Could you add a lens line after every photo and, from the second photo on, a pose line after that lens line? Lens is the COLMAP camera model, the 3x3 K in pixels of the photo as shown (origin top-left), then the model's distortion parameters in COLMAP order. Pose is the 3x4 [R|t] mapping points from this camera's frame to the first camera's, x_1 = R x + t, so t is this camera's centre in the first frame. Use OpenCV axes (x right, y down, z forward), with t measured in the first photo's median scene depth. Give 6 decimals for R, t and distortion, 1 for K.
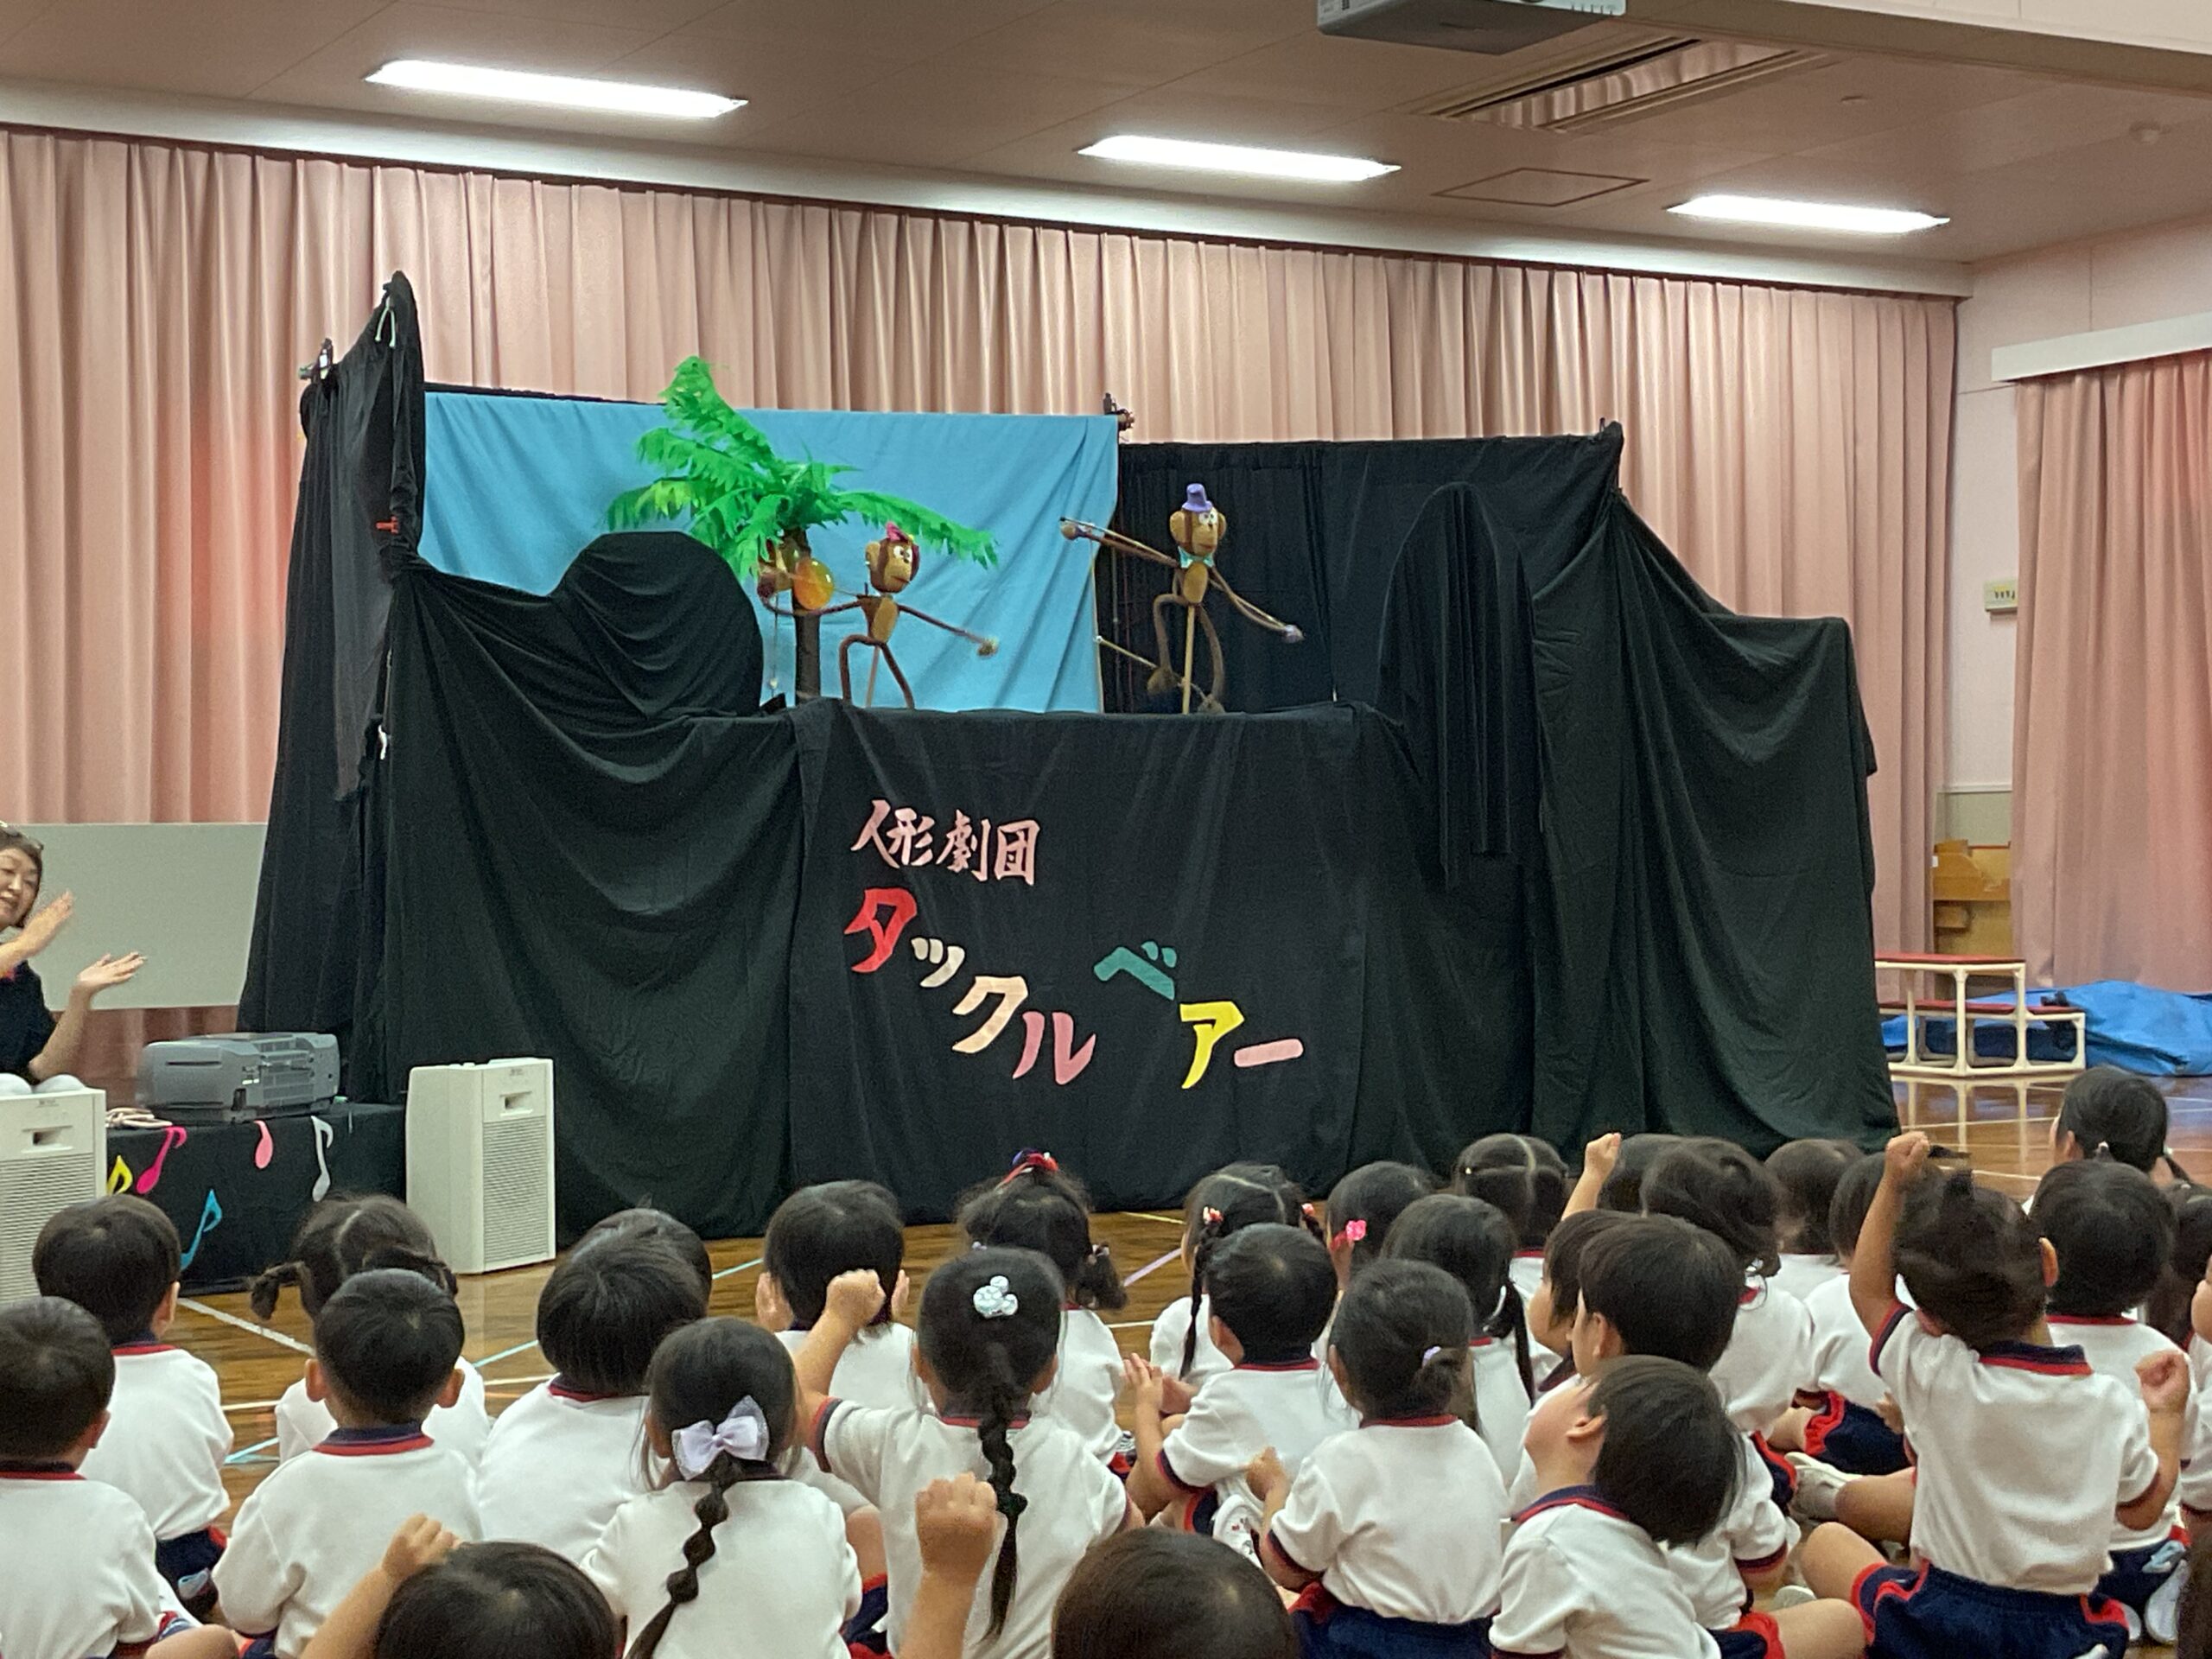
lens RADIAL K [[3675.2, 0, 1111.7], [0, 3675.2, 823.7], [0, 0, 1]] dist [0.136051, 0.000000]
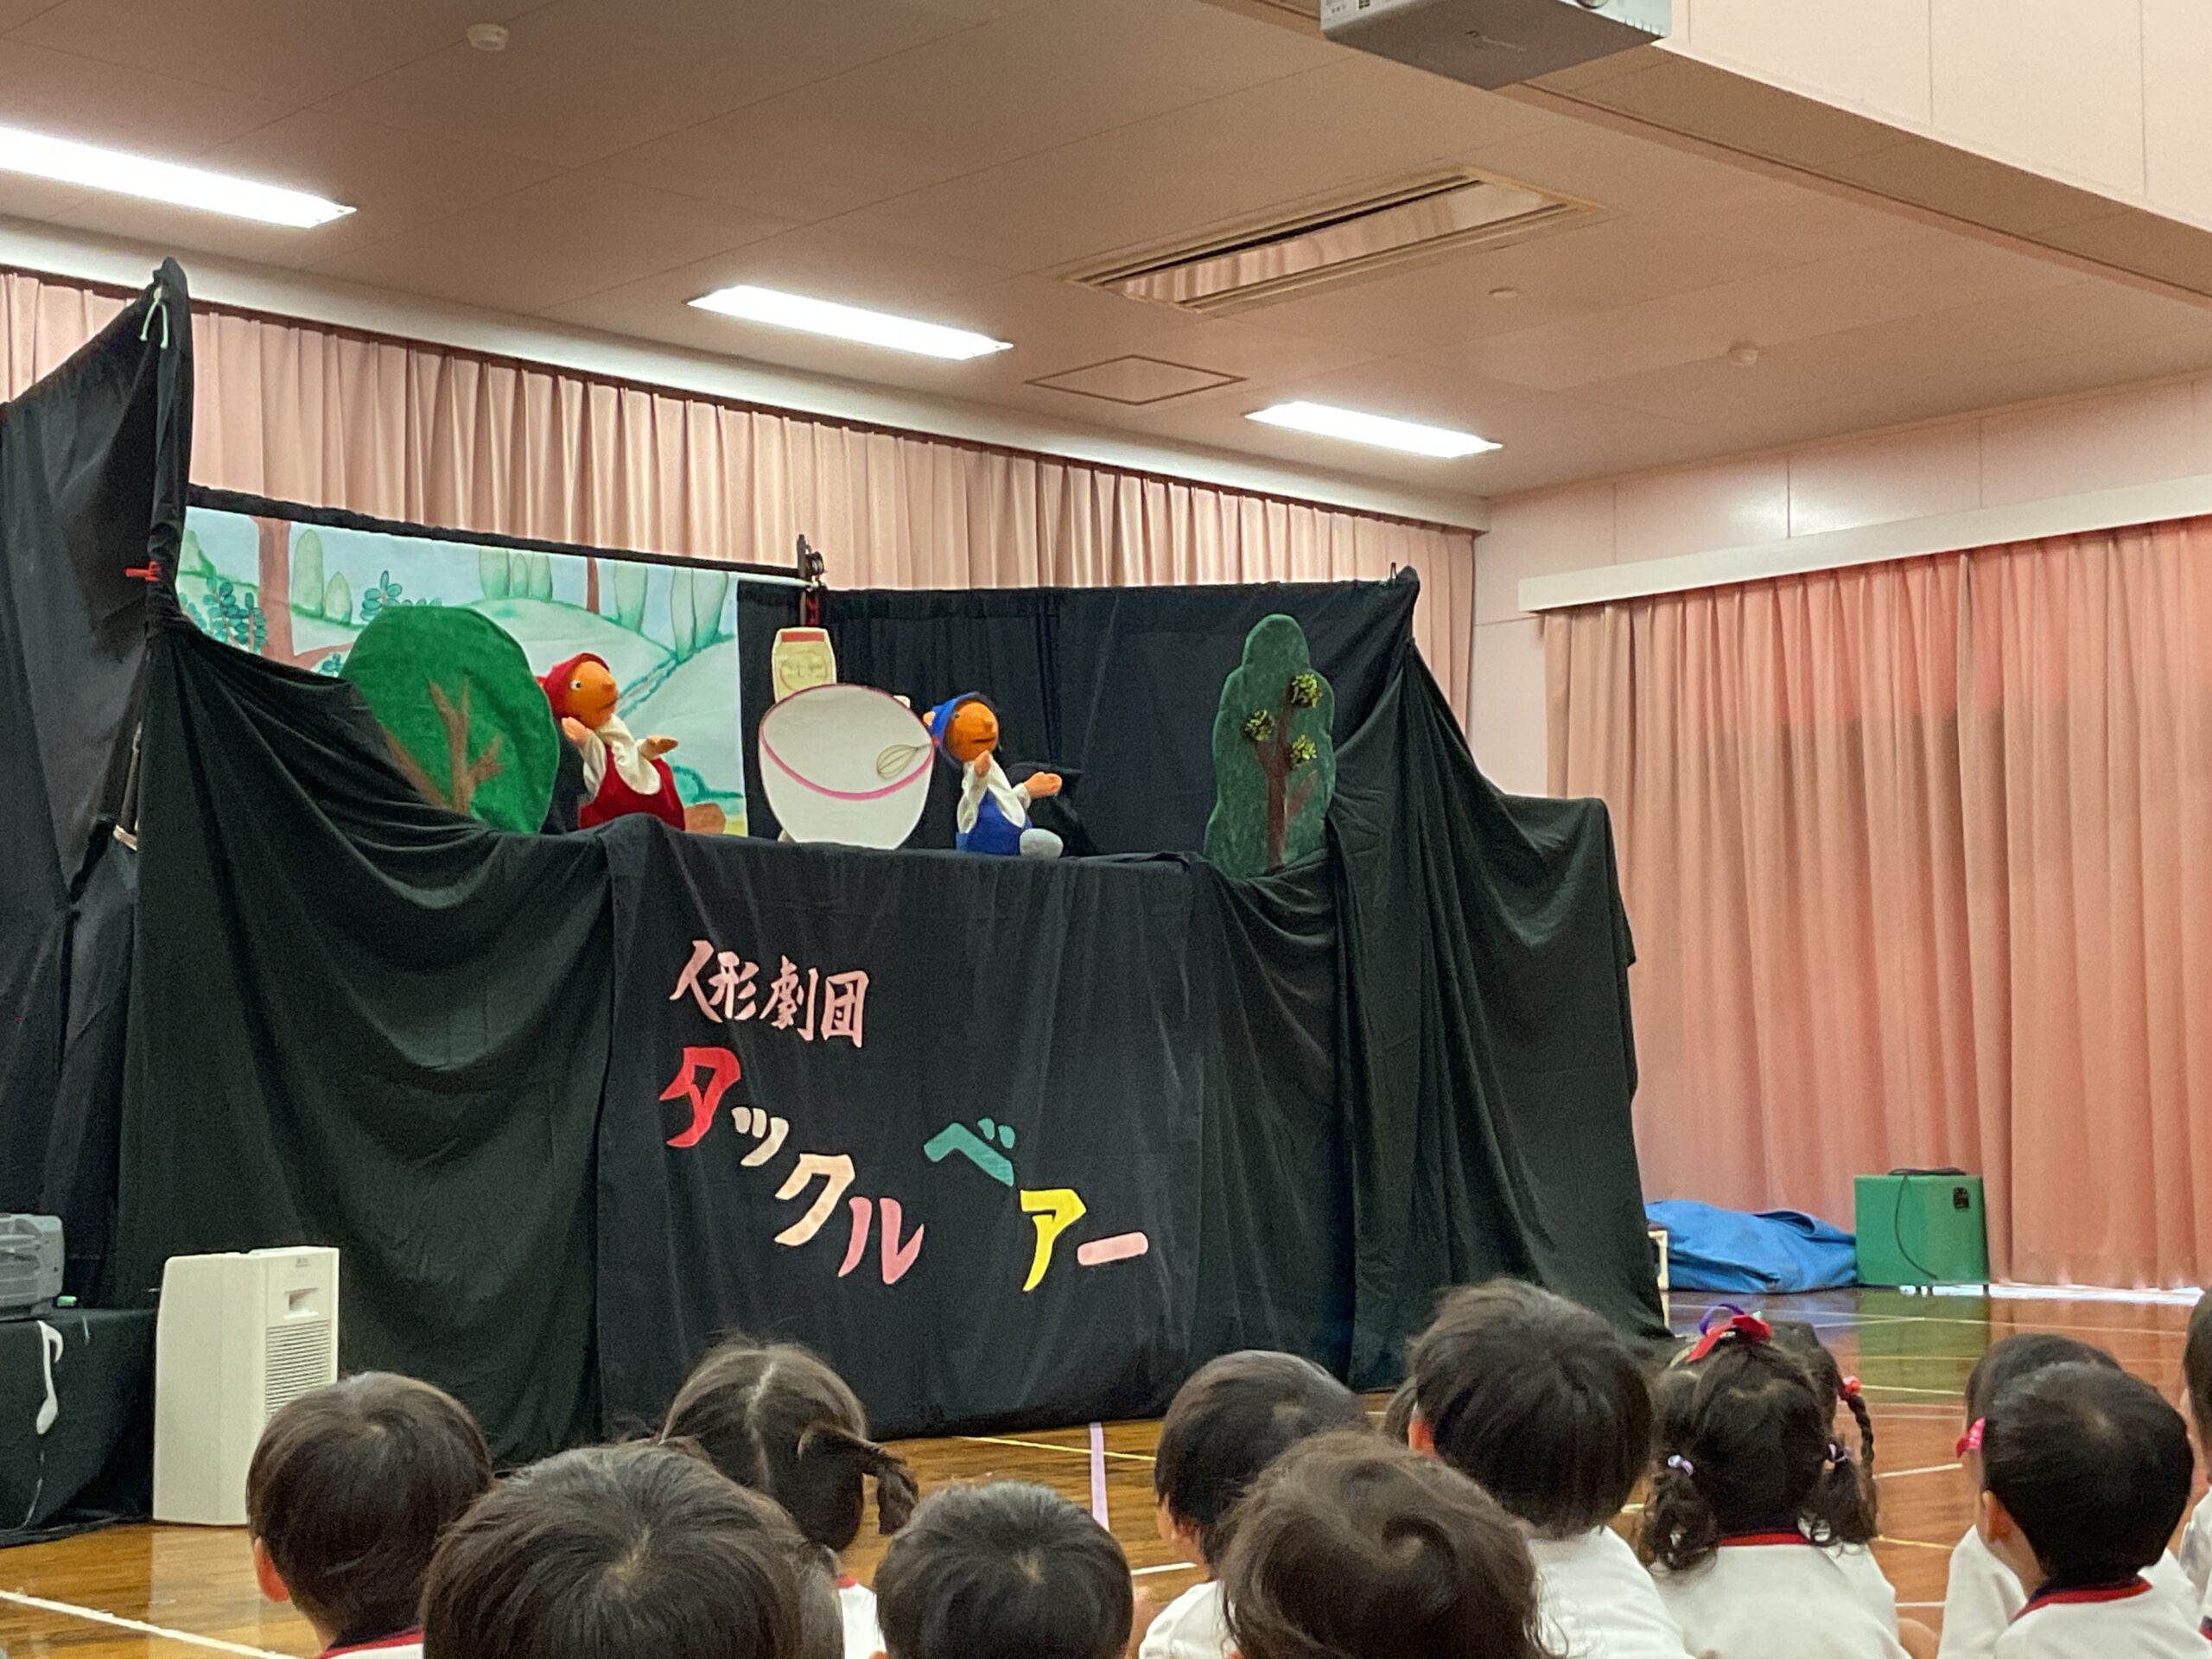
lens RADIAL K [[3424.5, 0, 1119.7], [0, 3424.5, 836.5], [0, 0, 1]] dist [0.120121, 0.000000]
pose [[0.975429, 0.025071, 0.218881, -0.114399], [-0.008575, 0.997072, -0.075992, 0.022955], [-0.220146, 0.072248, 0.972788, 0.176125]]
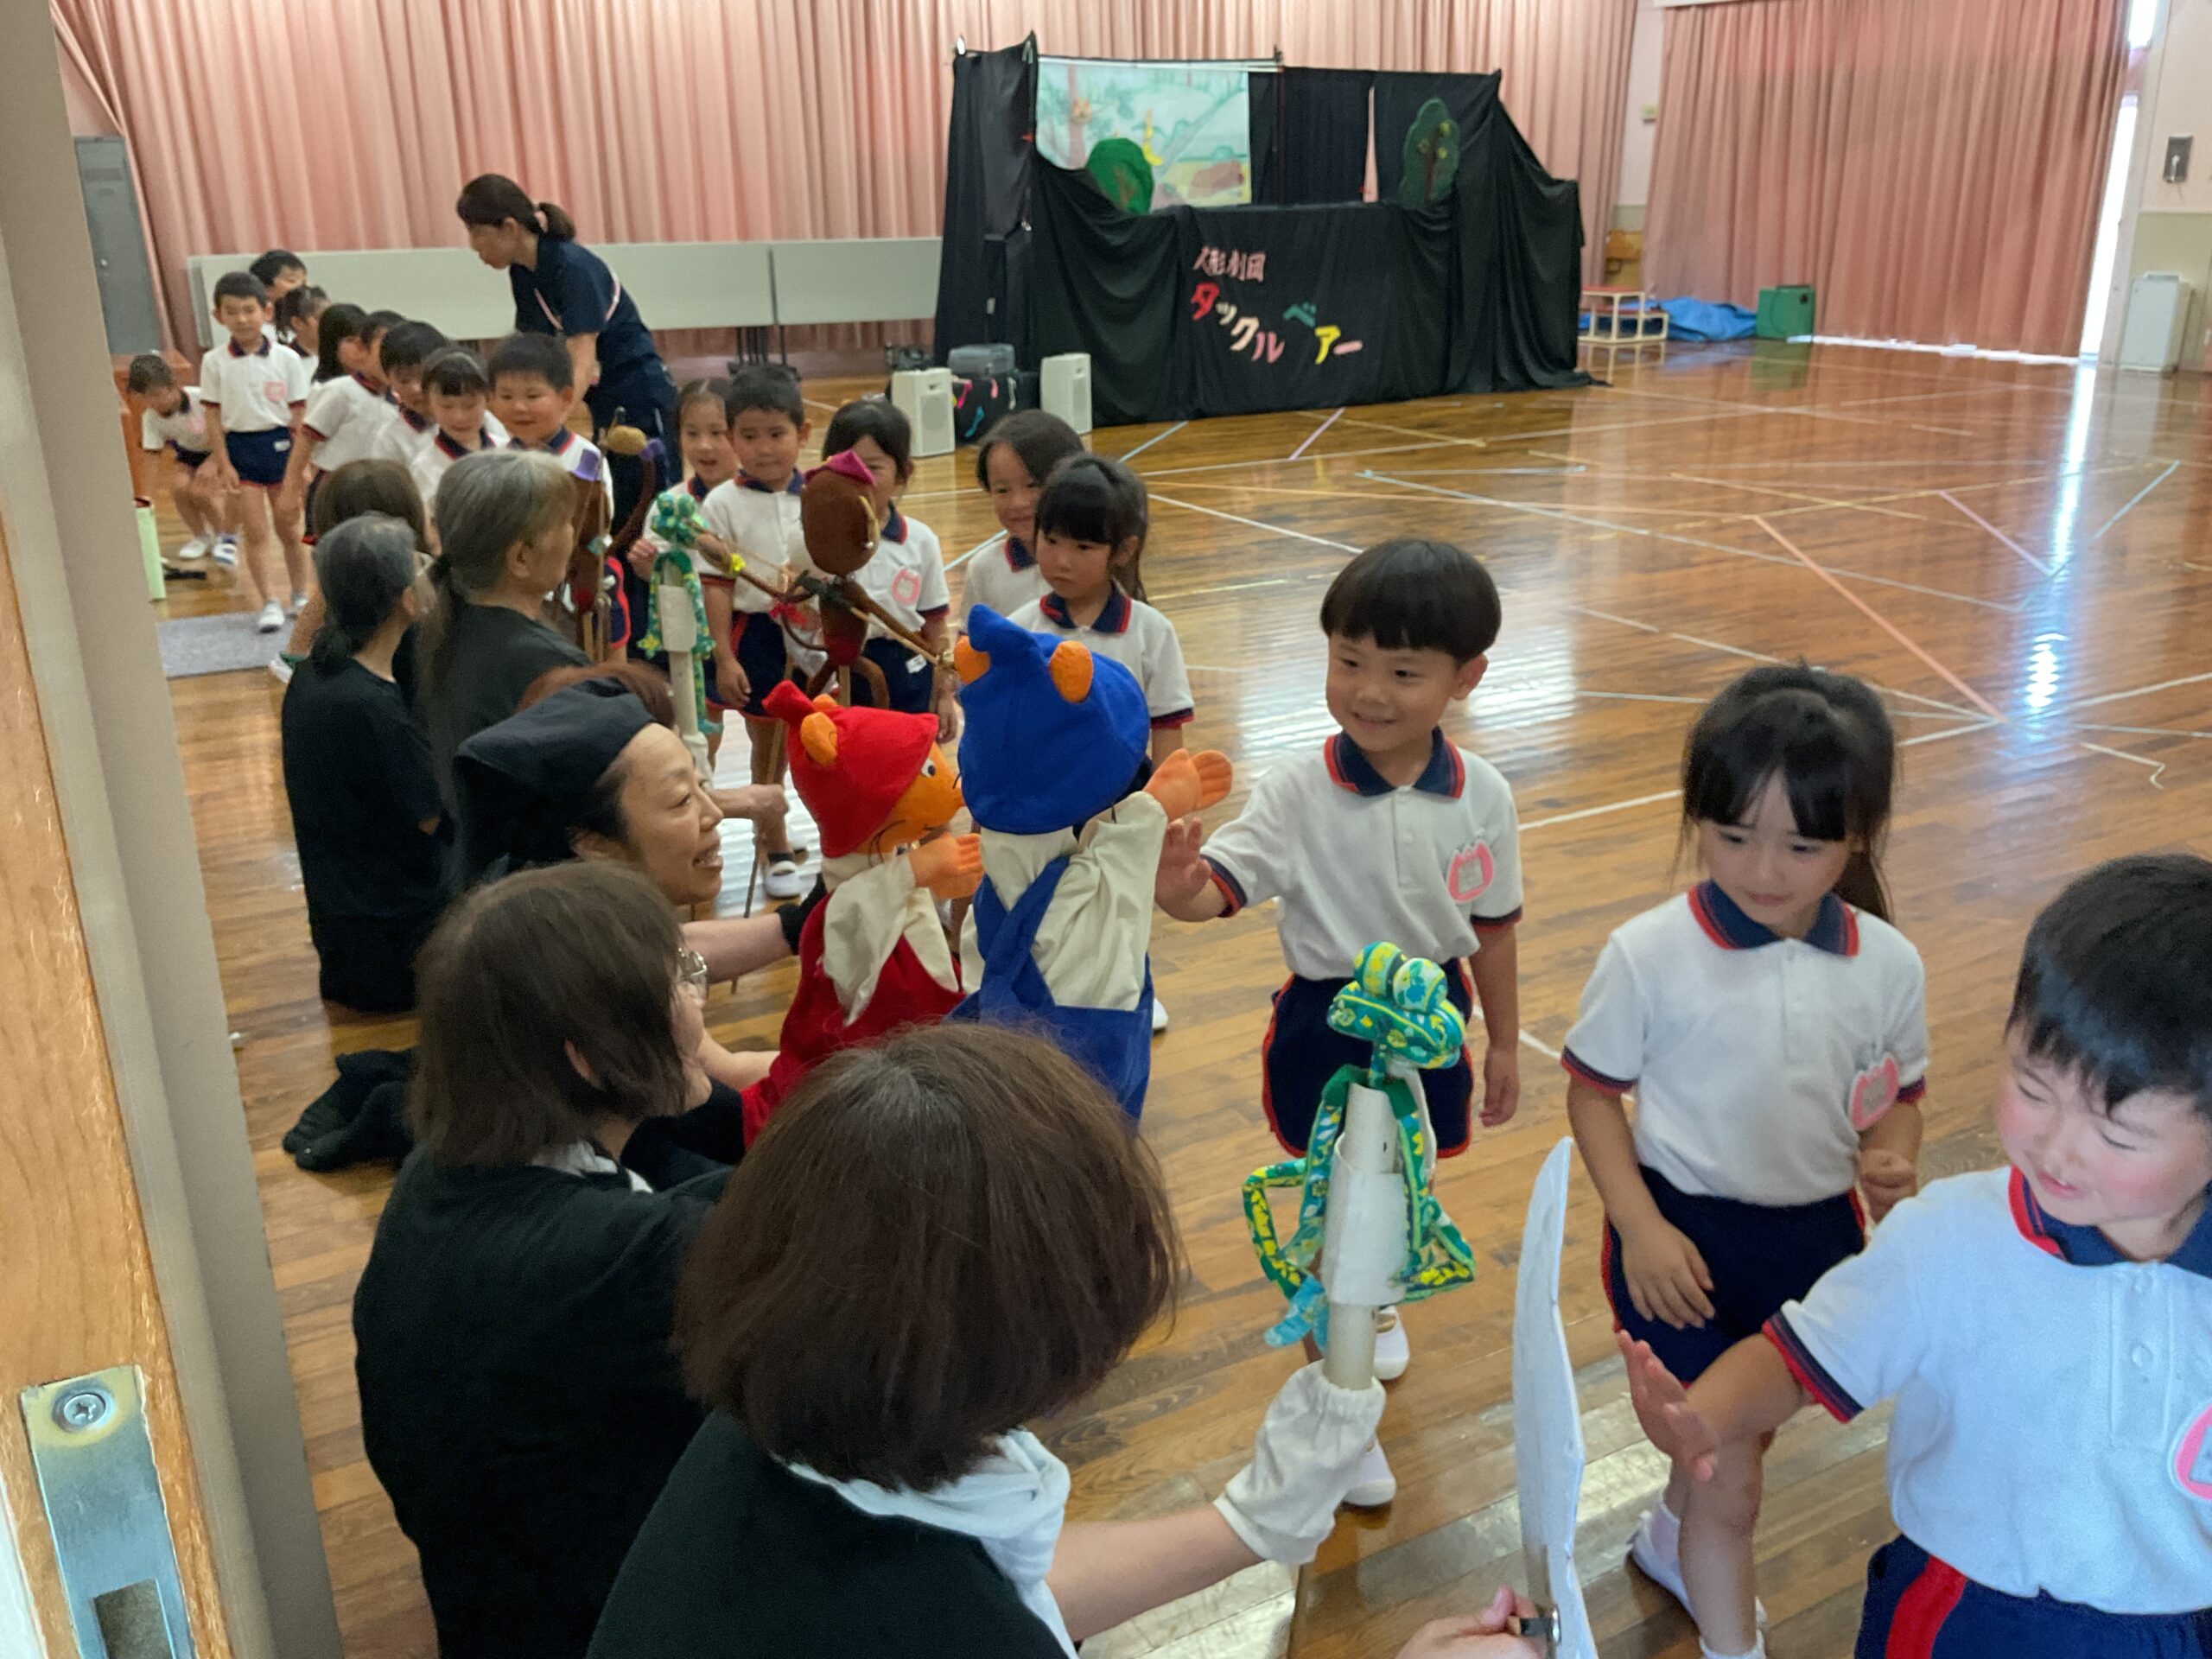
lens RADIAL K [[1810.3, 0, 1106.5], [0, 1810.3, 828.3], [0, 0, 1]] dist [0.058872, -0.121003]
pose [[0.999558, 0.006005, -0.029119, -0.074678], [0.004129, 0.941863, 0.335972, -0.041498], [0.029444, -0.335943, 0.941422, -0.266165]]
